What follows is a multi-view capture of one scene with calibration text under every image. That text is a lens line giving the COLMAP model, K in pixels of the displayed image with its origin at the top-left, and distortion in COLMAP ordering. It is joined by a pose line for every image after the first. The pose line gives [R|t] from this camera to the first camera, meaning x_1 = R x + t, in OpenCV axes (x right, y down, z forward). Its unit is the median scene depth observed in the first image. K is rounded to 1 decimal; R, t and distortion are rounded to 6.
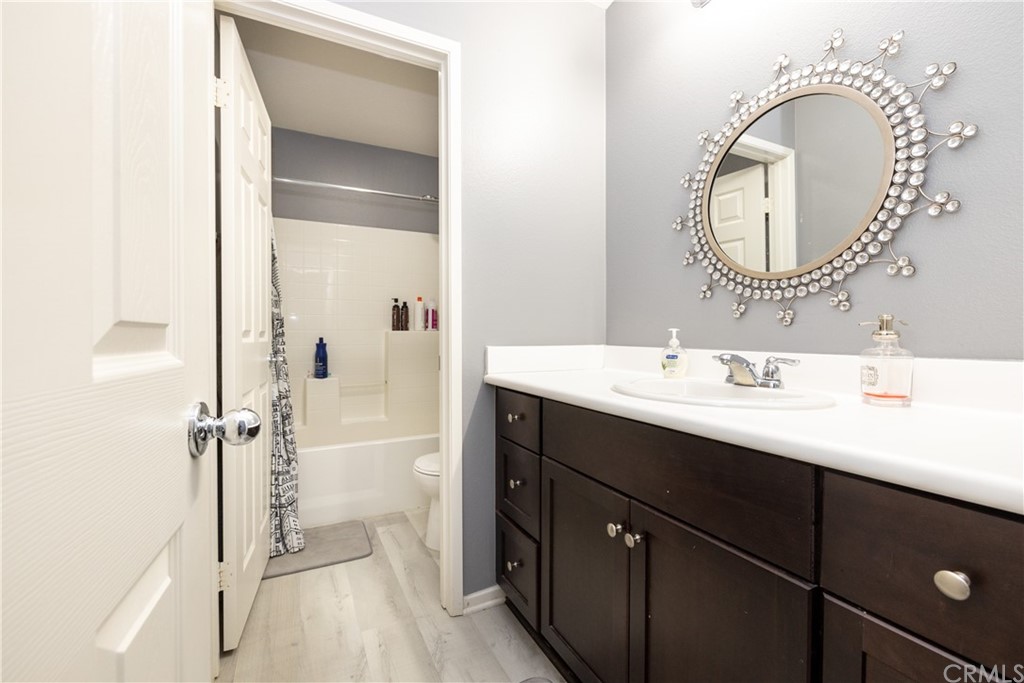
lens RADIAL K [[432.3, 0, 504.3], [0, 432.3, 338.2], [0, 0, 1]] dist [-0.003063, -0.000569]
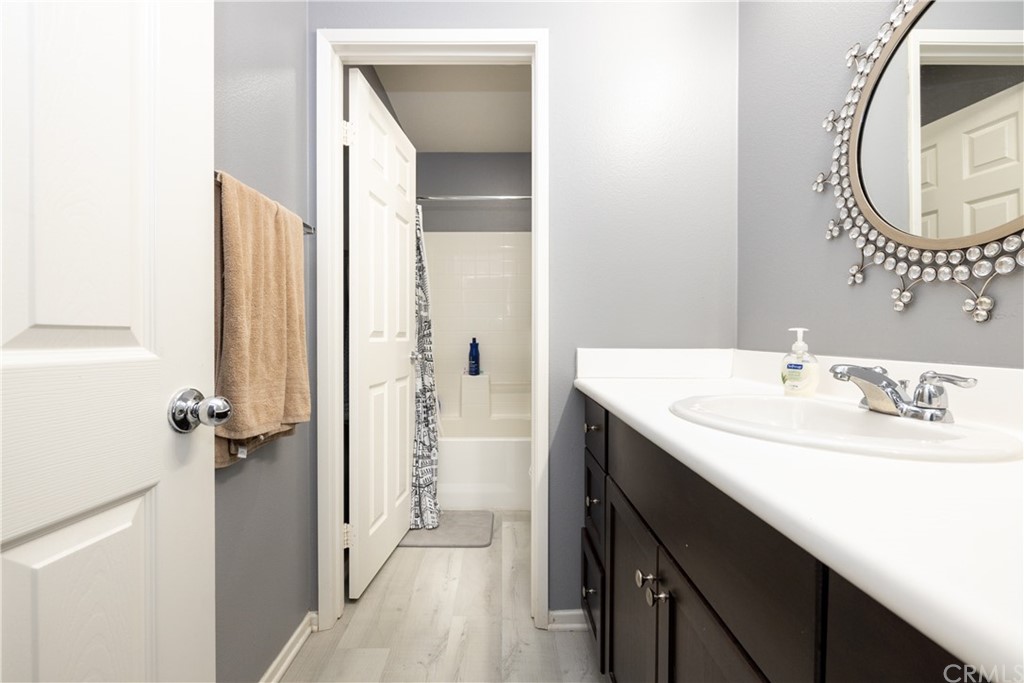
lens RADIAL K [[432.3, 0, 509.3], [0, 432.3, 340.6], [0, 0, 1]] dist [-0.003063, -0.000569]
pose [[0.893585, 0.007841, -0.448826, 0.265914], [-0.006500, 0.999969, 0.004528, -0.000994], [0.448848, -0.001129, 0.893607, 0.117793]]
